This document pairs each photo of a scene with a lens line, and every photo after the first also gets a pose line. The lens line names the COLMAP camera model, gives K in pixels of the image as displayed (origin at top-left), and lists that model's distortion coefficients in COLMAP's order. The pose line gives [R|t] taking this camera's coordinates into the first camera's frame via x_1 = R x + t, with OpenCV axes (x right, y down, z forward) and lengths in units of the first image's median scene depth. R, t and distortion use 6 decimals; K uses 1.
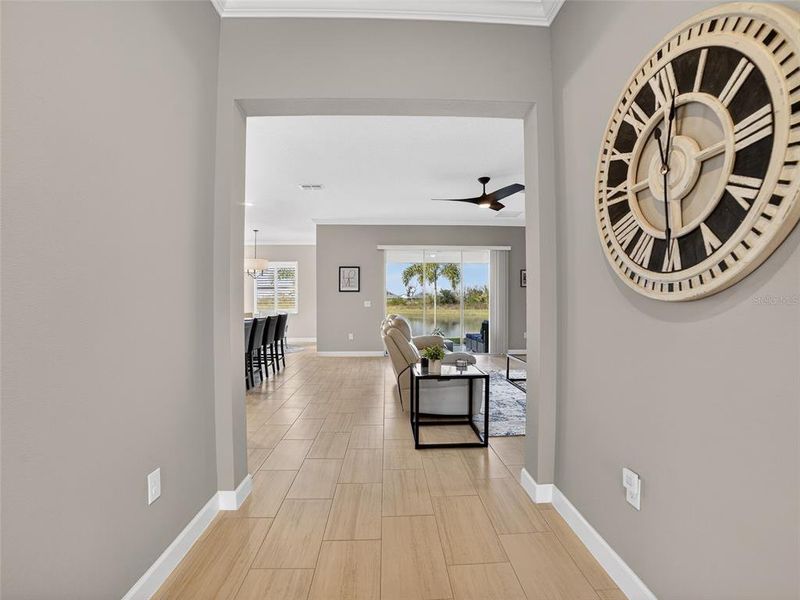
lens RADIAL K [[366.2, 0, 400.0], [0, 366.2, 300.0], [0, 0, 1]] dist [-0.100944, 0.036577]
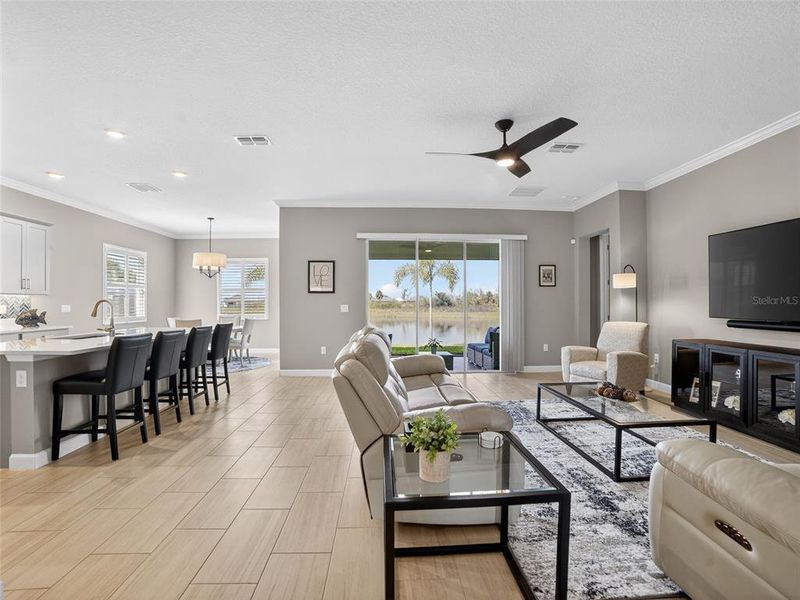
lens RADIAL K [[366.2, 0, 400.0], [0, 366.2, 300.0], [0, 0, 1]] dist [-0.100944, 0.036577]
pose [[0.999912, -0.001189, 0.013183, 0.018918], [0.001287, 0.999971, -0.007444, -0.001490], [-0.013174, 0.007460, 0.999885, 0.218649]]
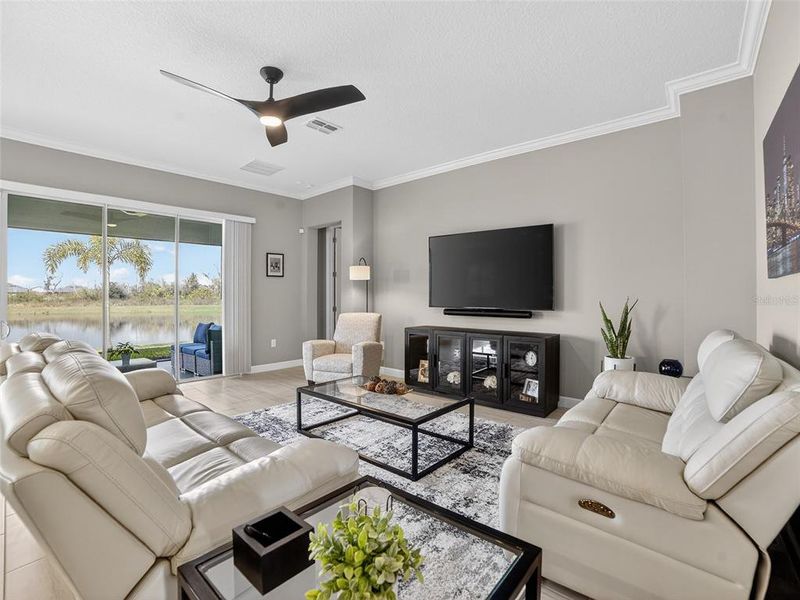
lens RADIAL K [[372.3, 0, 399.1], [0, 372.3, 293.4], [0, 0, 1]] dist [-0.104754, 0.038571]
pose [[0.684644, -0.000989, 0.728877, -0.017133], [0.002339, 0.999997, -0.000841, -0.001957], [-0.728874, 0.002280, 0.684644, 0.315451]]
